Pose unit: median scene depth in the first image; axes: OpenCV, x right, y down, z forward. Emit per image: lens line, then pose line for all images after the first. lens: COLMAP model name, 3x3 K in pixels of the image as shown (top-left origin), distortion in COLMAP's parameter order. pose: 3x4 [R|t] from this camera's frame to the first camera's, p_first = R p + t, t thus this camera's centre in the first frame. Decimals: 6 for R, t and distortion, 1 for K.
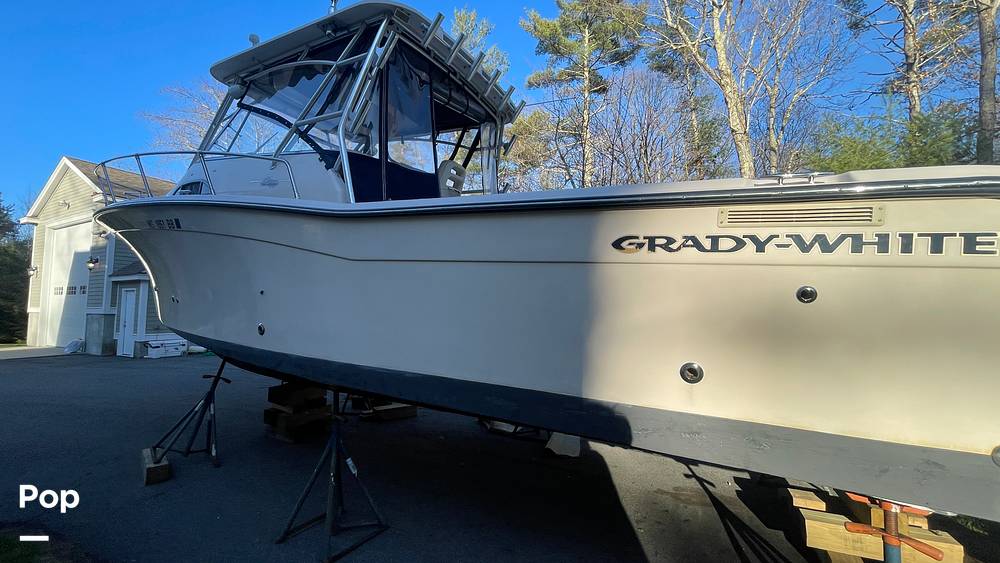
lens RADIAL K [[405.5, 0, 494.8], [0, 405.5, 284.0], [0, 0, 1]] dist [0.000575, 0.000336]
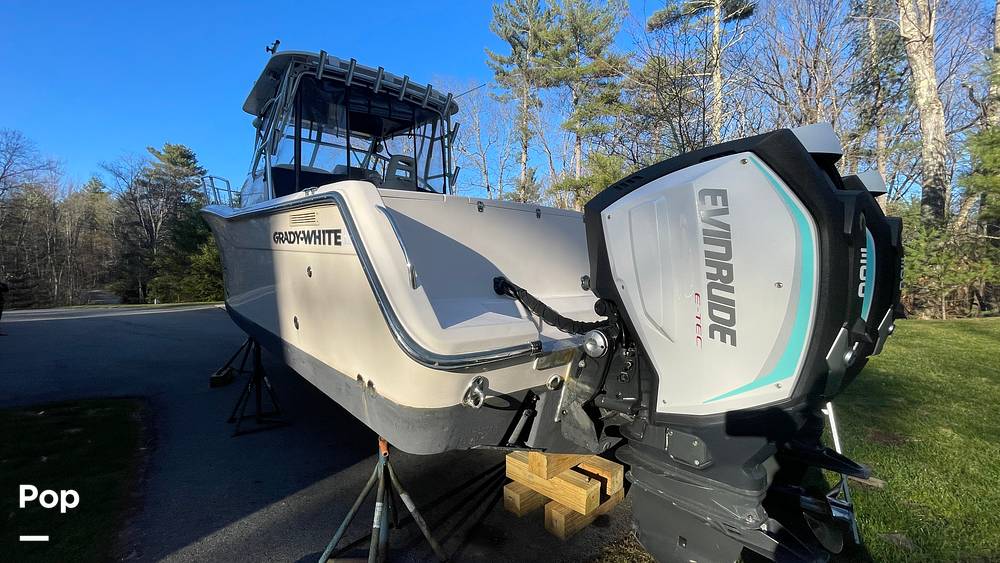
lens RADIAL K [[410.7, 0, 500.0], [0, 410.7, 281.5], [0, 0, 1]] dist [-0.000330, 0.005564]
pose [[0.929186, 0.007226, -0.369541, 0.694288], [0.020359, 0.997290, 0.070693, -0.010184], [0.369051, -0.073211, 0.926521, -0.049189]]
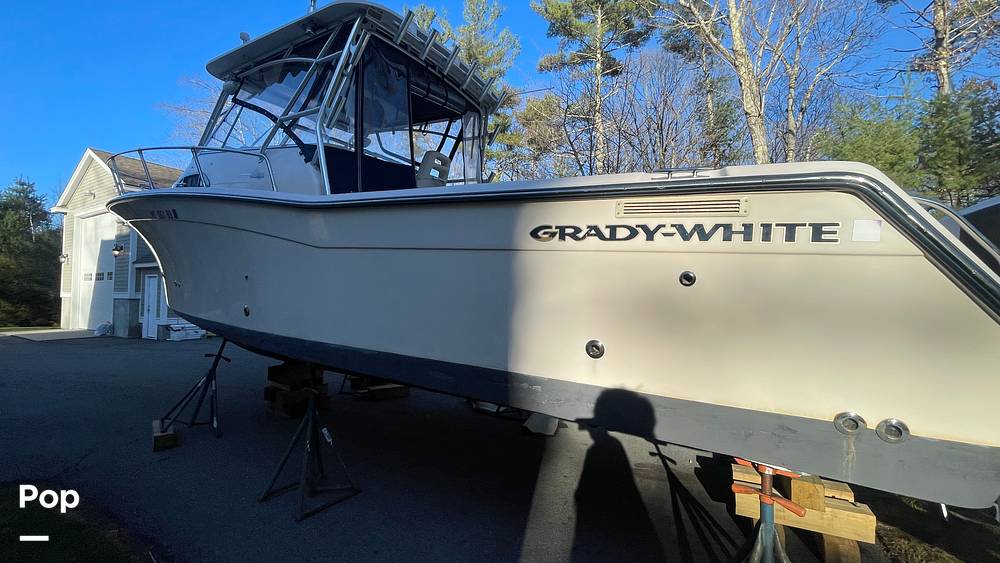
lens RADIAL K [[406.4, 0, 494.0], [0, 406.4, 284.8], [0, 0, 1]] dist [0.001461, -0.000006]
pose [[0.999062, 0.002998, -0.043206, 0.099790], [-0.001558, 0.999444, 0.033312, 0.002161], [0.043282, -0.033214, 0.998511, -0.046290]]
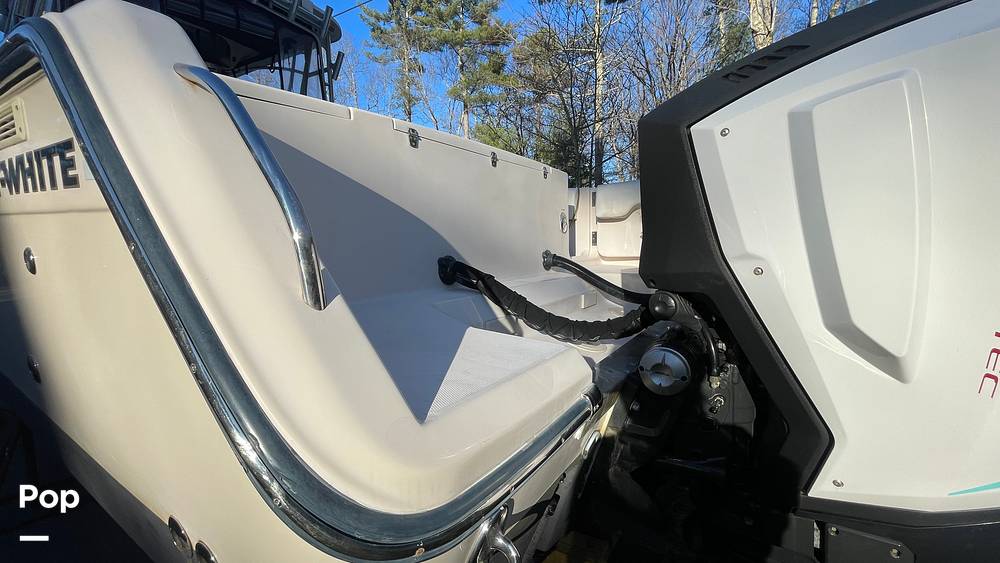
lens RADIAL K [[407.7, 0, 497.0], [0, 407.7, 280.5], [0, 0, 1]] dist [-0.008391, 0.000091]
pose [[0.993540, -0.019672, -0.111767, 0.547168], [0.035119, 0.989813, 0.137977, -0.001678], [0.107914, -0.141010, 0.984109, 0.159038]]
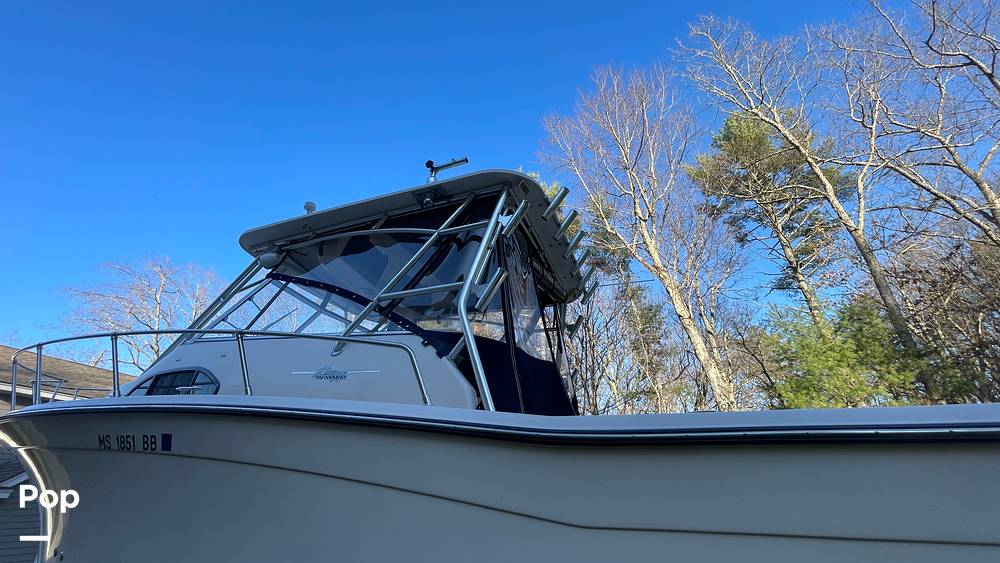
lens RADIAL K [[401.4, 0, 488.9], [0, 401.4, 281.3], [0, 0, 1]] dist [0.002702, -0.004771]
pose [[0.988478, 0.028707, 0.148615, -0.336916], [0.037357, 0.905208, -0.423324, -0.081867], [-0.146680, 0.423999, 0.893706, 0.243321]]
